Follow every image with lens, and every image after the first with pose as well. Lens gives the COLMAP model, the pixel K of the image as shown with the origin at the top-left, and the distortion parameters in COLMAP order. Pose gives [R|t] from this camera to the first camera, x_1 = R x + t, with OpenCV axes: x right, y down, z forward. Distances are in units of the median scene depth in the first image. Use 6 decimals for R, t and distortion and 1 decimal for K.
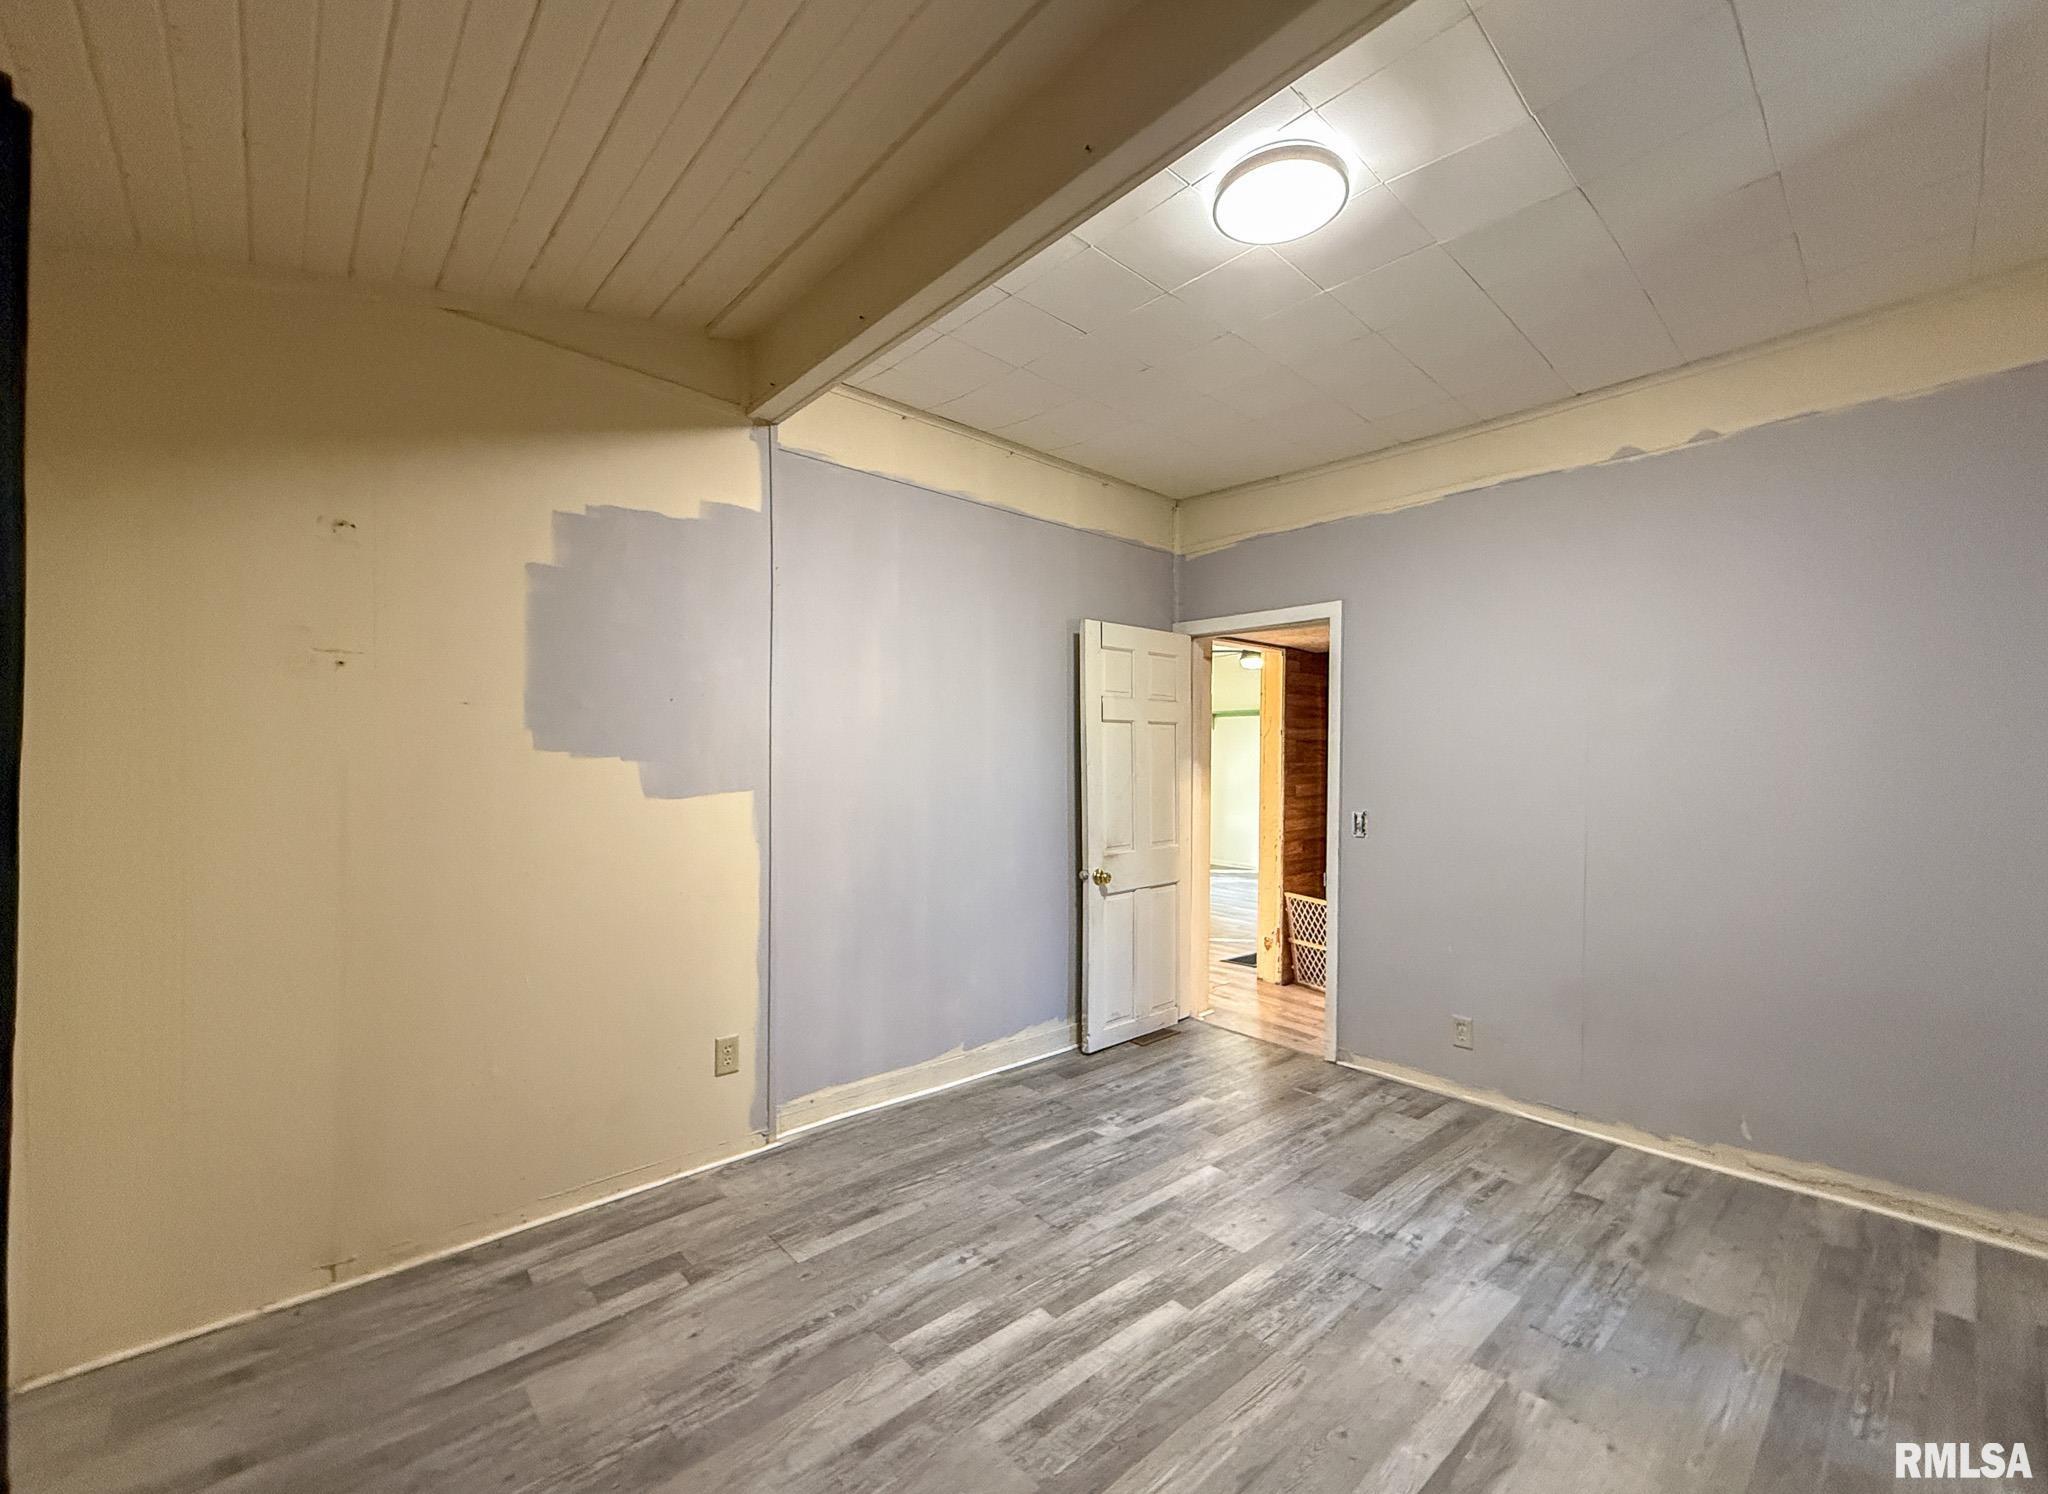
lens RADIAL K [[843.6, 0, 1013.9], [0, 843.6, 736.2], [0, 0, 1]] dist [0.003466, 0.000089]
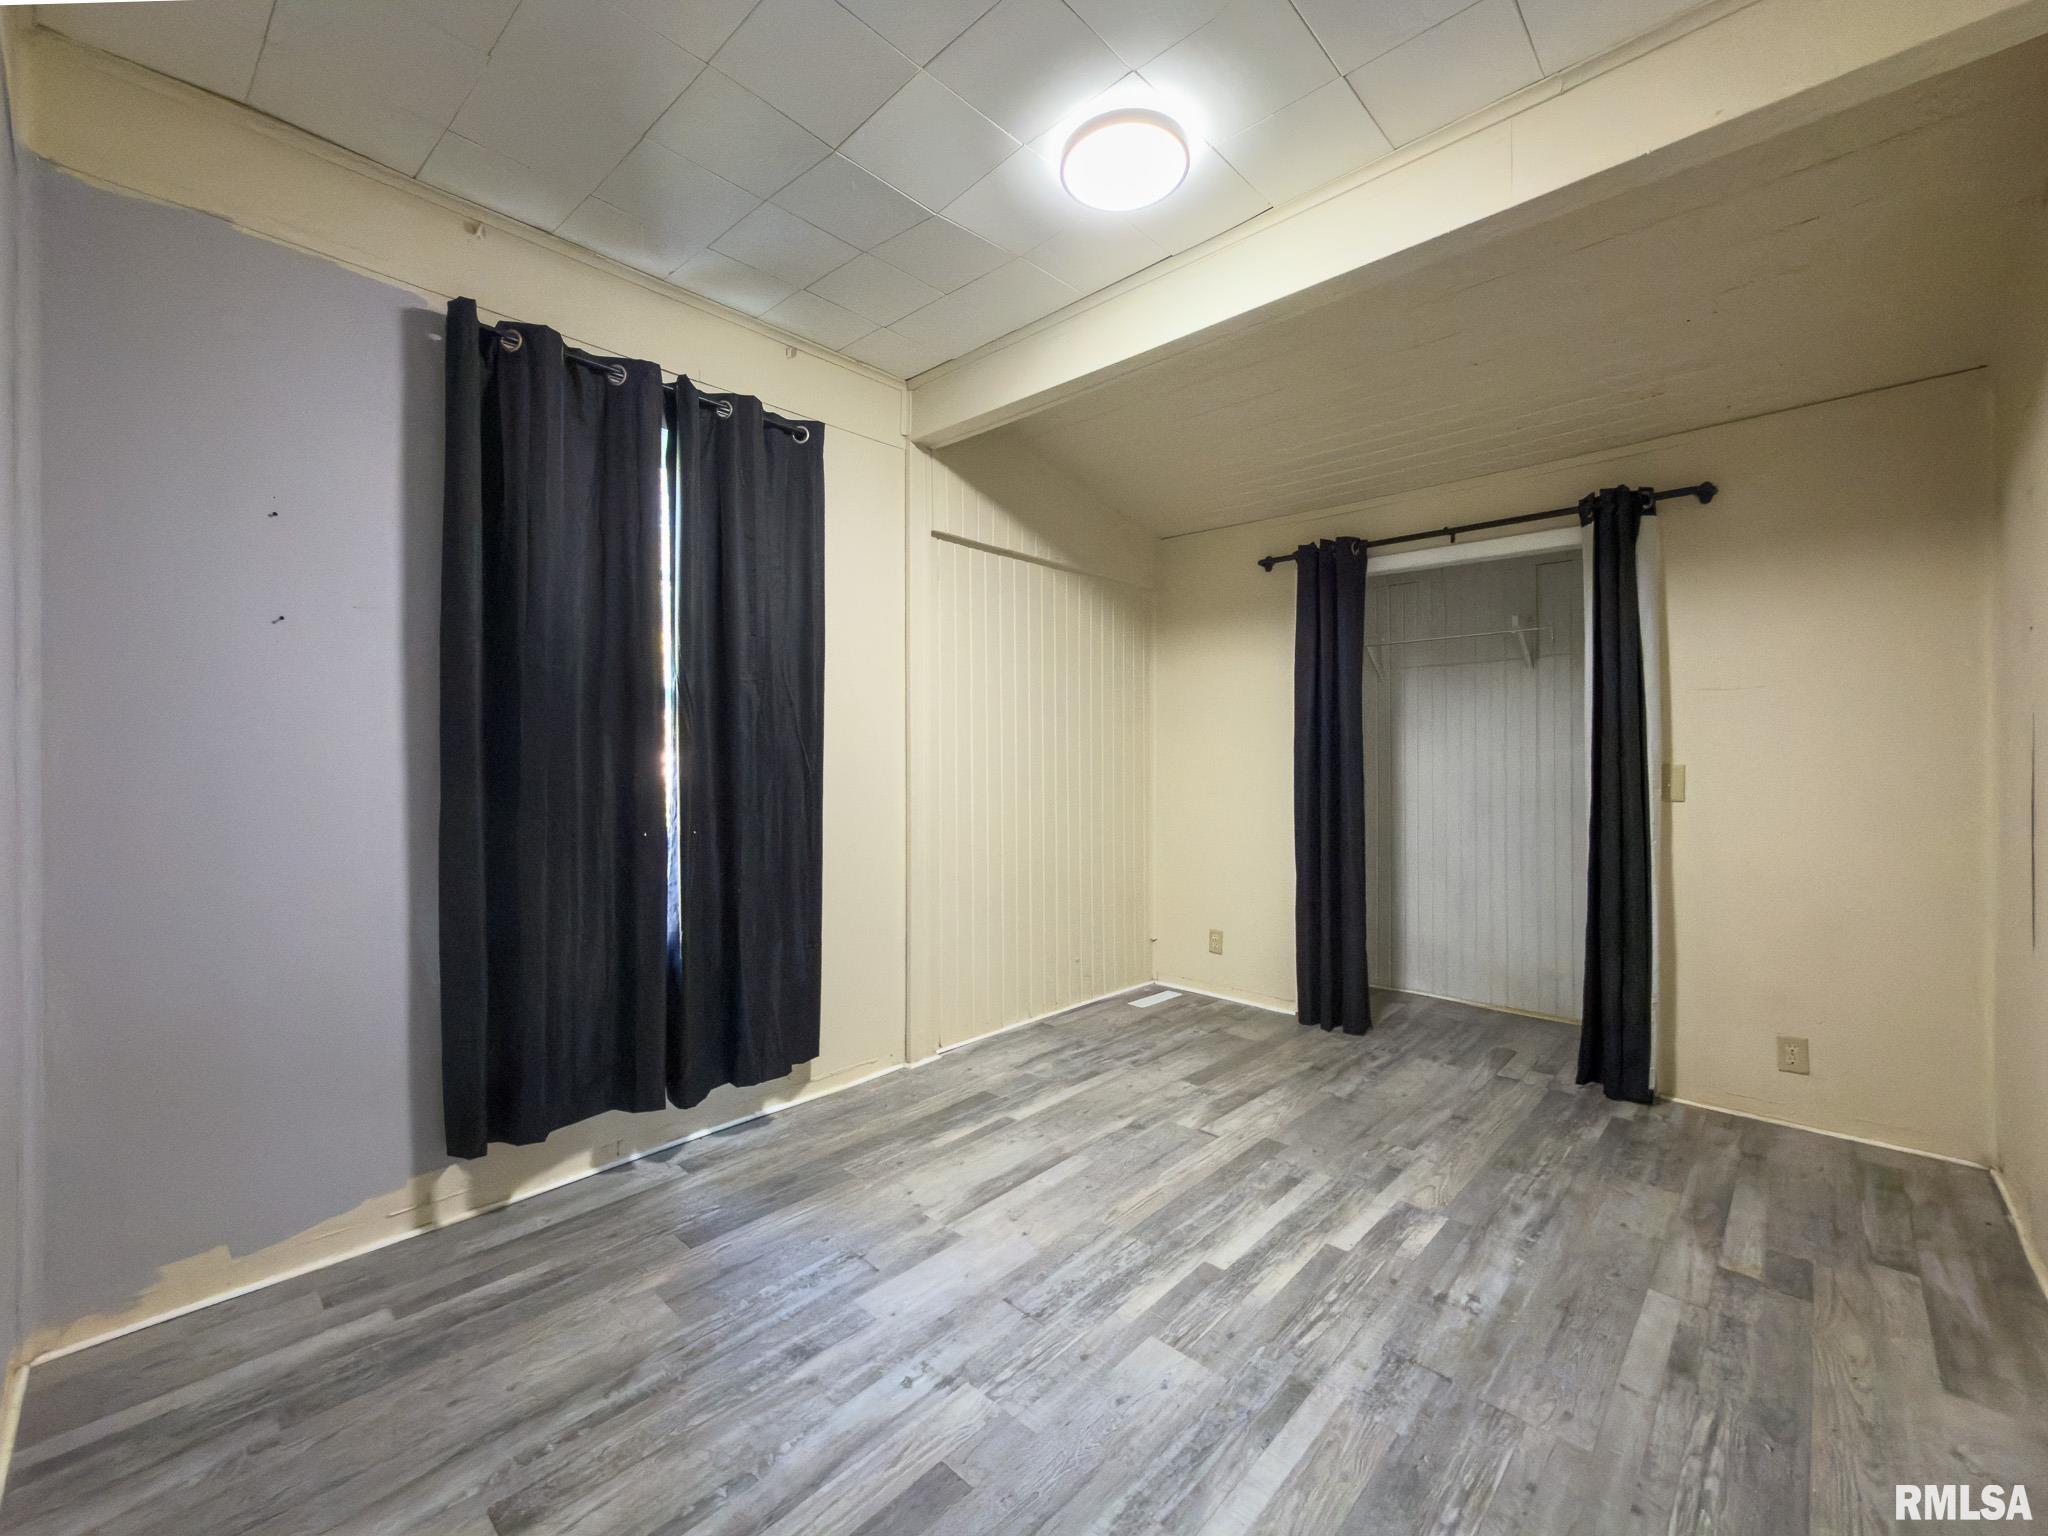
lens RADIAL K [[830.9, 0, 1027.5], [0, 830.9, 758.4], [0, 0, 1]] dist [-0.000146, 0.000121]
pose [[-0.995034, -0.006355, -0.099328, 0.514130], [-0.002126, 0.999089, -0.042627, 0.120283], [0.099508, -0.042204, -0.994141, 1.960115]]
